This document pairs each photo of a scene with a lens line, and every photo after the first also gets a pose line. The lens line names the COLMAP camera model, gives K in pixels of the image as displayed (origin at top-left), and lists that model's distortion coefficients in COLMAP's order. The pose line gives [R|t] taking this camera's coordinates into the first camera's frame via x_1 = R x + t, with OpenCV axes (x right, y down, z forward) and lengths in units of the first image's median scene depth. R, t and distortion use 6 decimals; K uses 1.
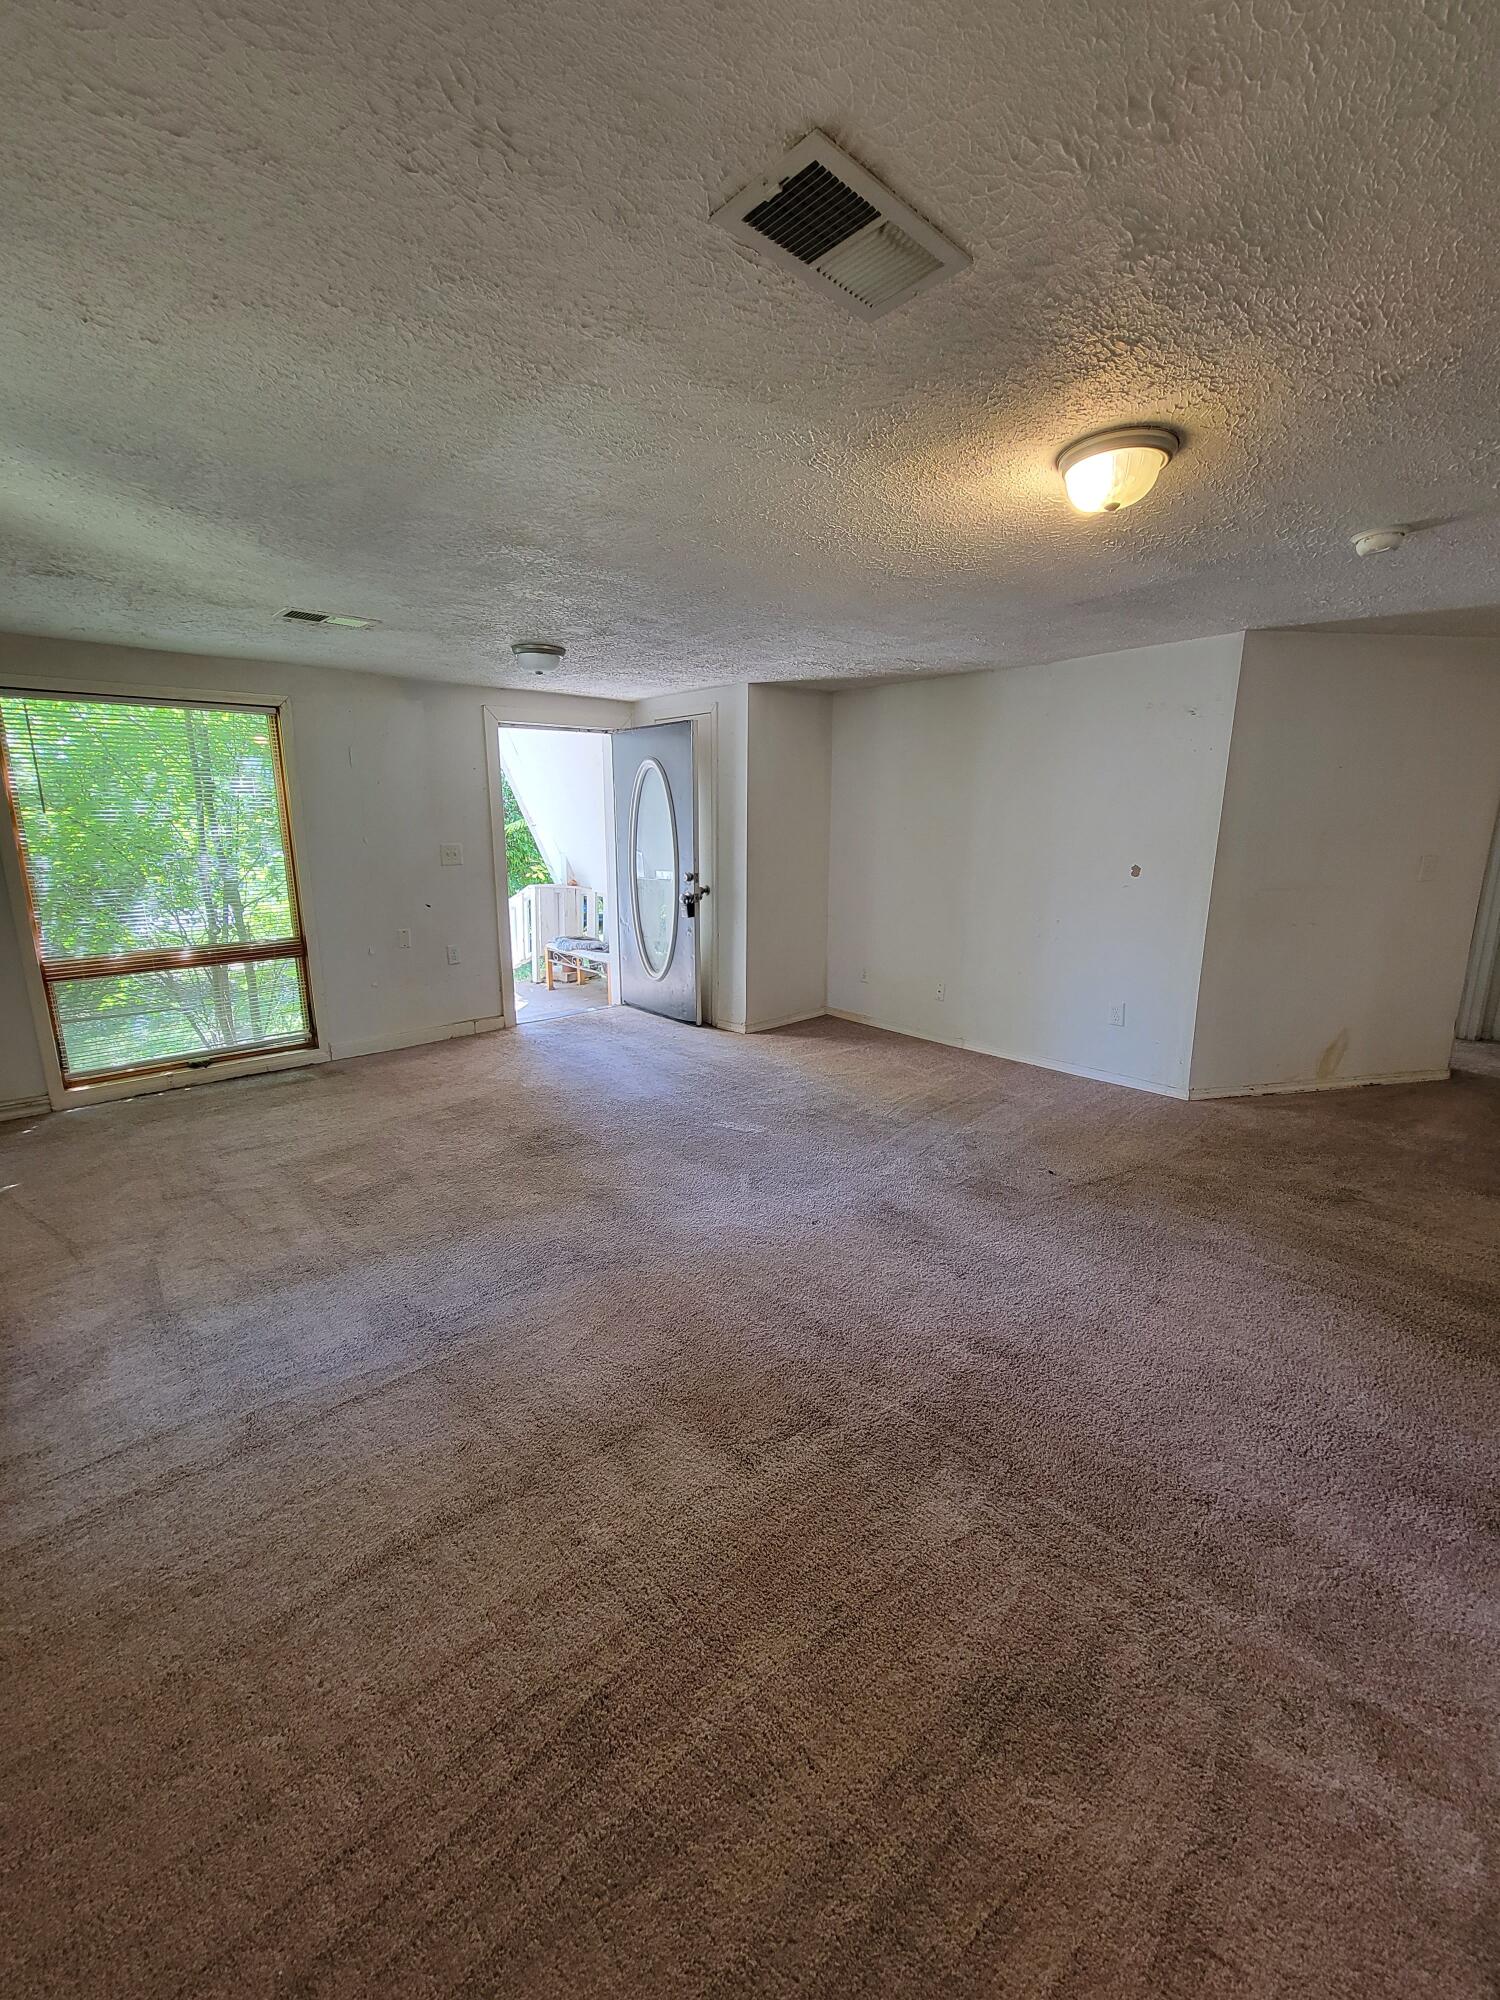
lens RADIAL K [[820.9, 0, 744.1], [0, 820.9, 1001.4], [0, 0, 1]] dist [-0.017190, 0.000154]
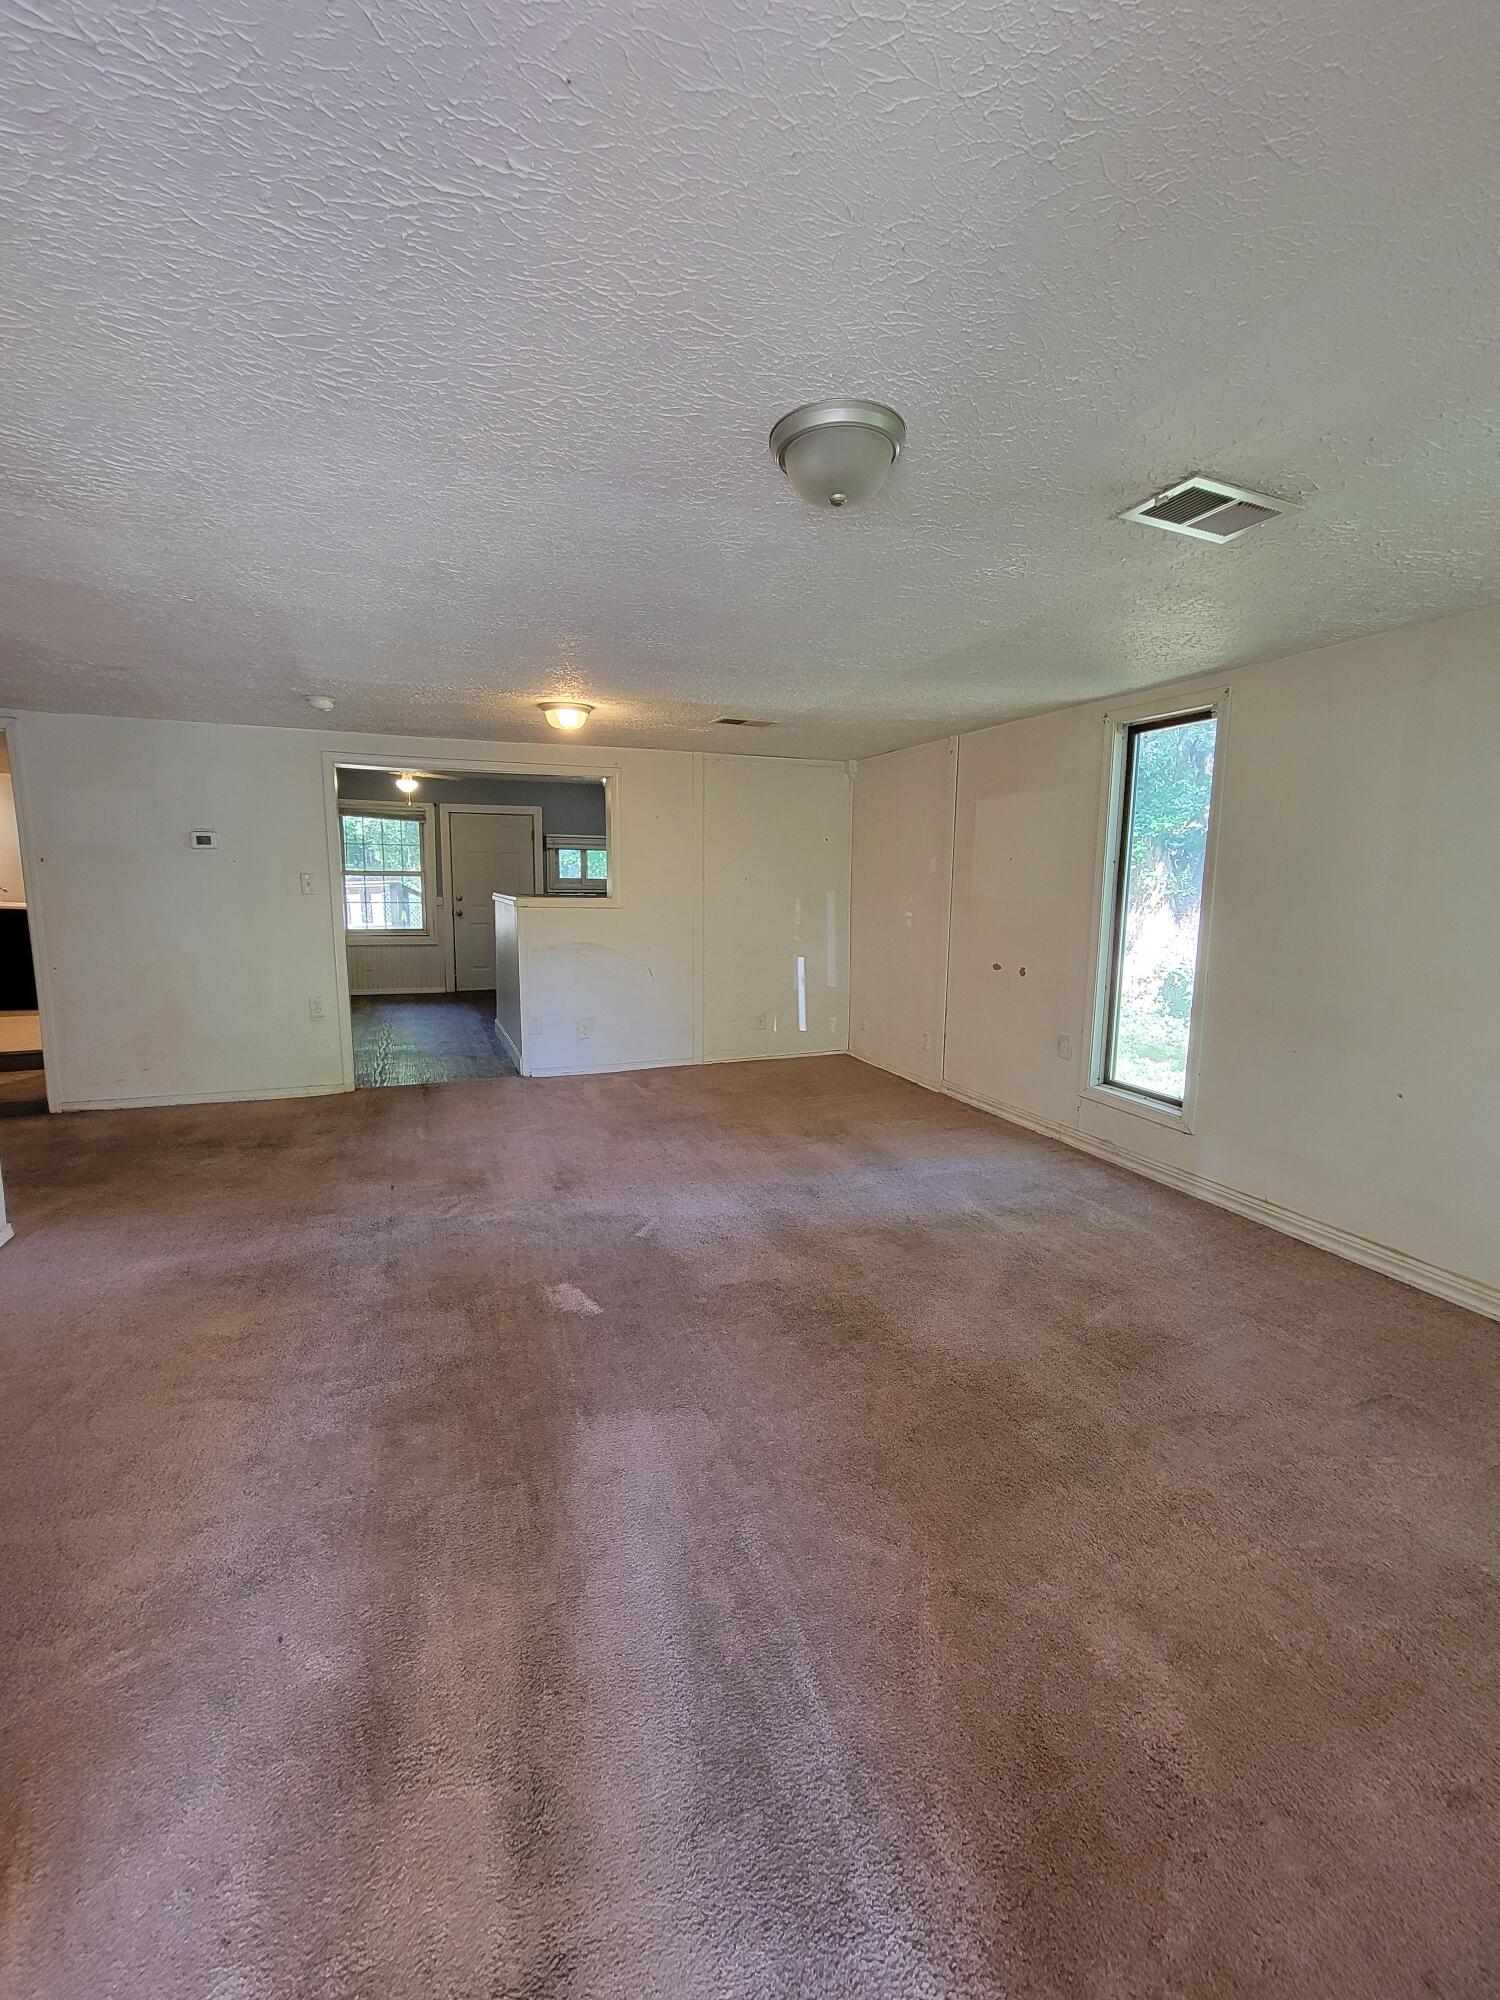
lens RADIAL K [[820.9, 0, 744.1], [0, 820.9, 1001.4], [0, 0, 1]] dist [-0.017190, 0.000154]
pose [[-0.945842, -0.057388, 0.319513, -0.403862], [0.060168, 0.936204, 0.346268, -0.368575], [-0.319001, 0.346739, -0.882049, 1.684619]]
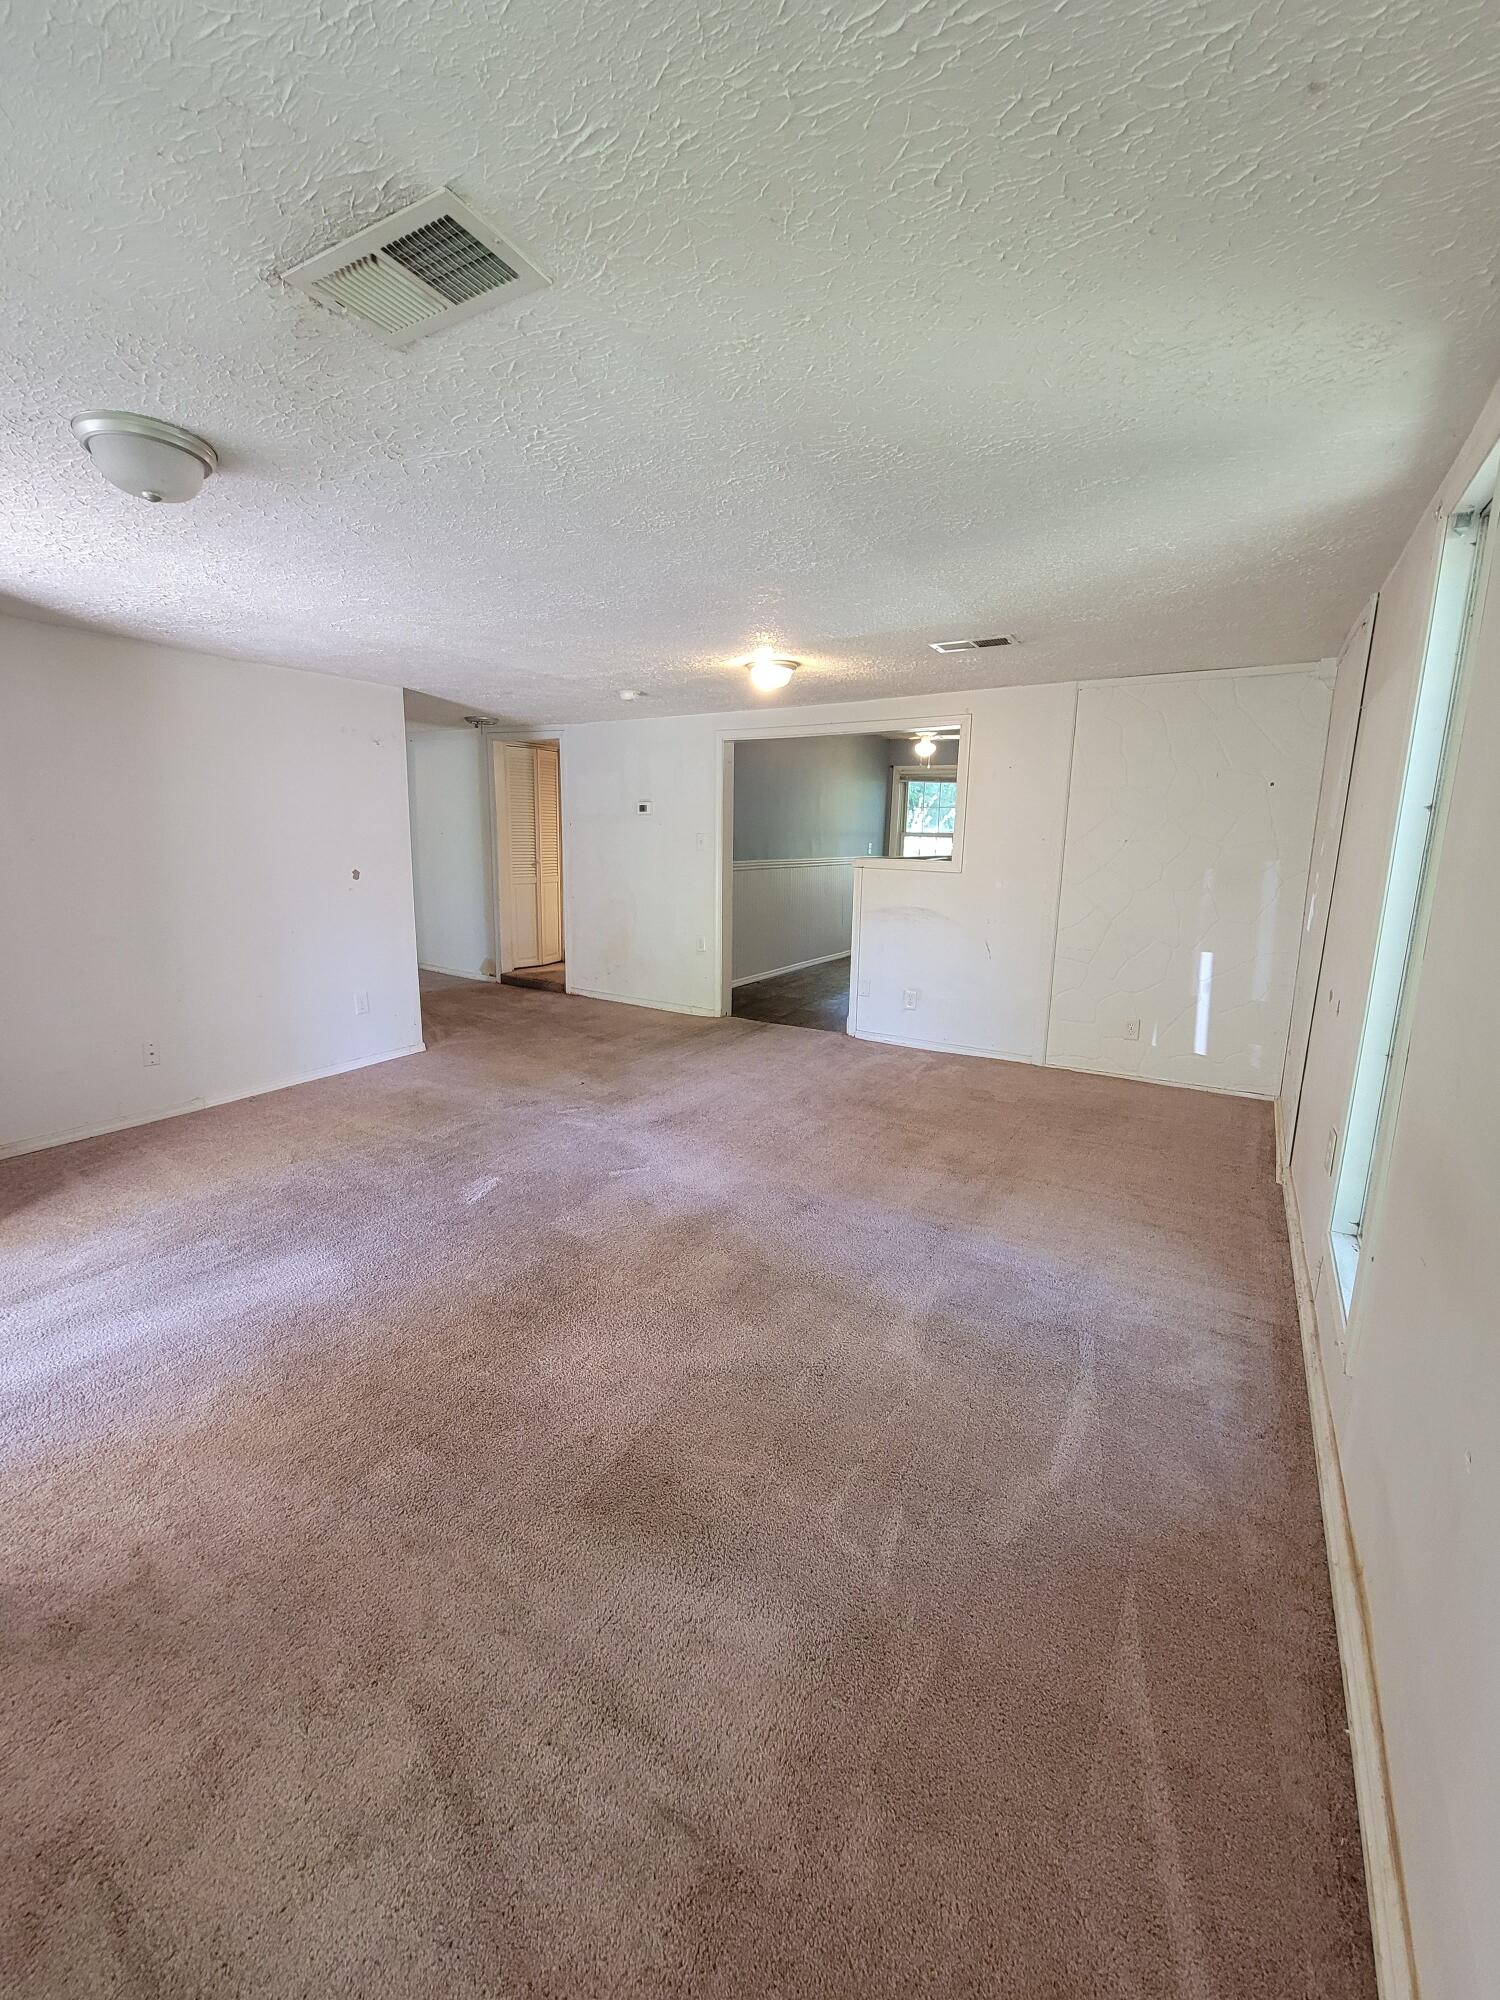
lens RADIAL K [[820.9, 0, 744.1], [0, 820.9, 1001.4], [0, 0, 1]] dist [-0.017190, 0.000154]
pose [[-0.299403, -0.197739, 0.933411, -0.962224], [0.193705, 0.945319, 0.262395, -0.231784], [-0.934257, 0.259369, -0.244729, 1.018400]]
